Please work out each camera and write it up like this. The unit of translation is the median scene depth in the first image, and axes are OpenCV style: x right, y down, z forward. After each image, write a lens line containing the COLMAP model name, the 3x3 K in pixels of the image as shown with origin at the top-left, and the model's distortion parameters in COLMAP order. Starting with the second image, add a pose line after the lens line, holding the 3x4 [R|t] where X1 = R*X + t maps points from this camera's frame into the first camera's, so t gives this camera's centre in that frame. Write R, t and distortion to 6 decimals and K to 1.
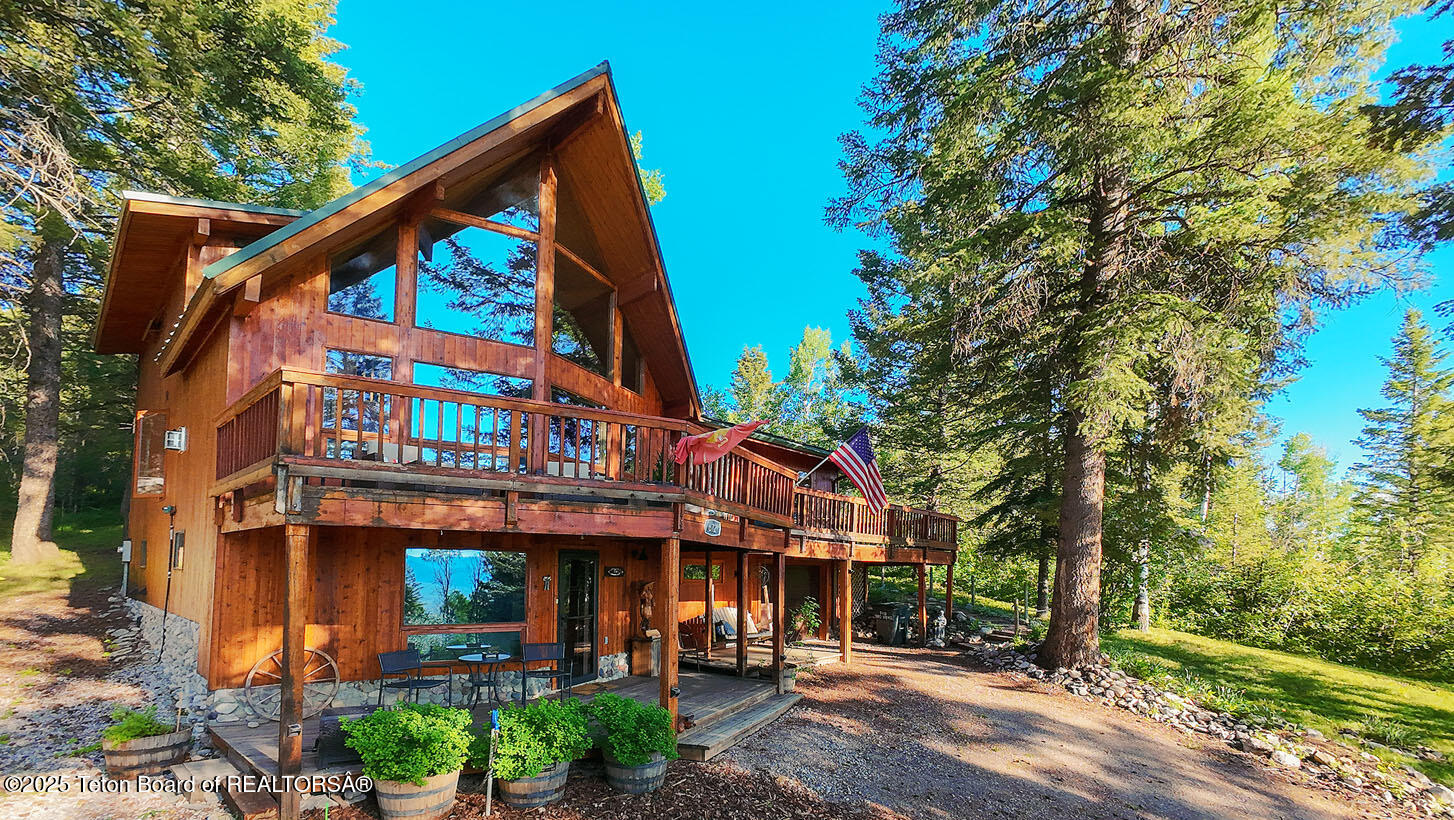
lens RADIAL K [[664.3, 0, 661.1], [0, 664.3, 643.9], [0, 0, 1]] dist [0.002127, 0.000060]
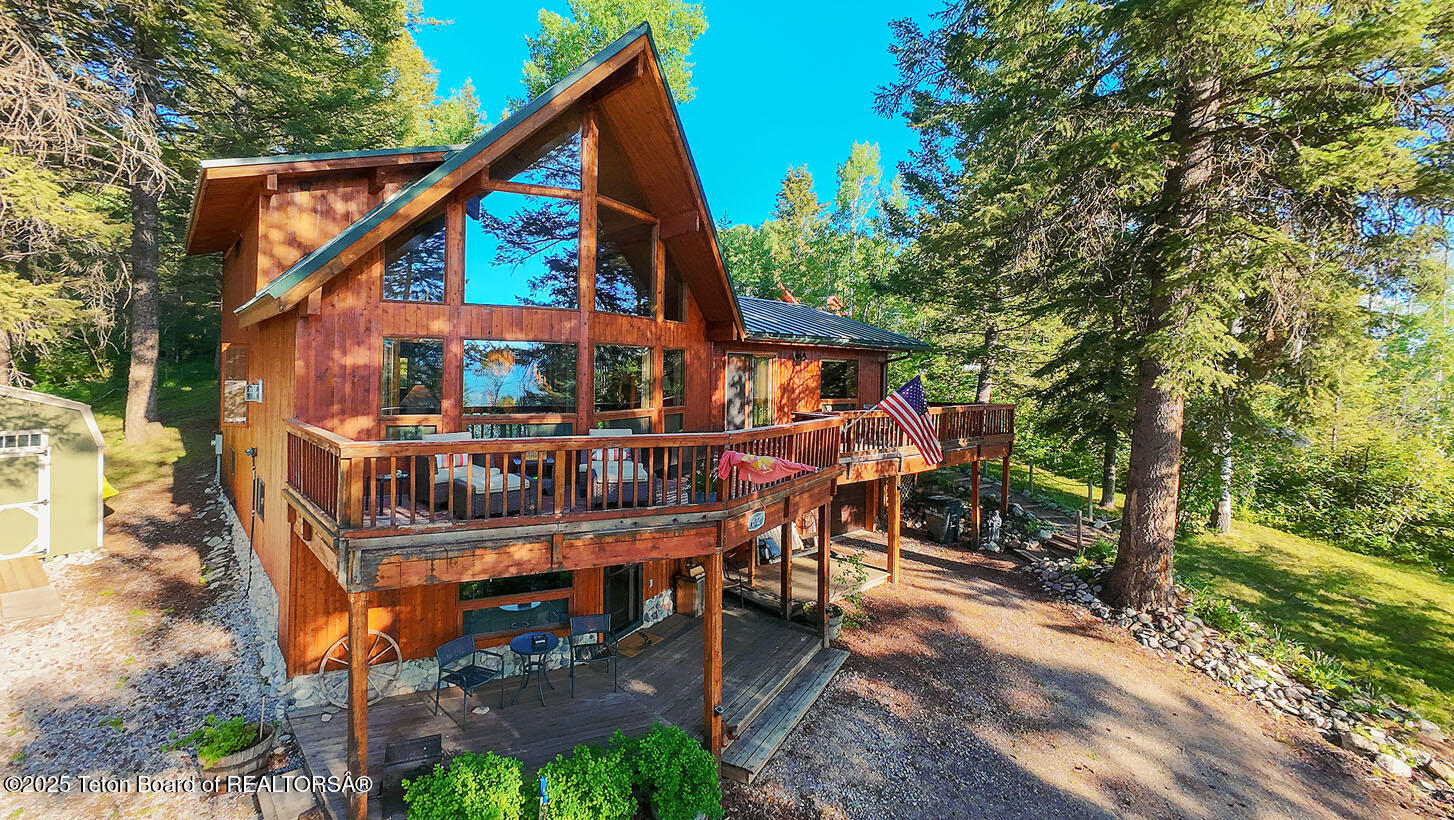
lens RADIAL K [[638.4, 0, 636.4], [0, 638.4, 398.0], [0, 0, 1]] dist [0.001569, -0.000335]
pose [[0.993964, -0.004475, -0.109616, 0.003919], [0.009272, 0.999019, 0.043293, -0.324160], [0.109315, -0.044048, 0.993031, 0.032003]]
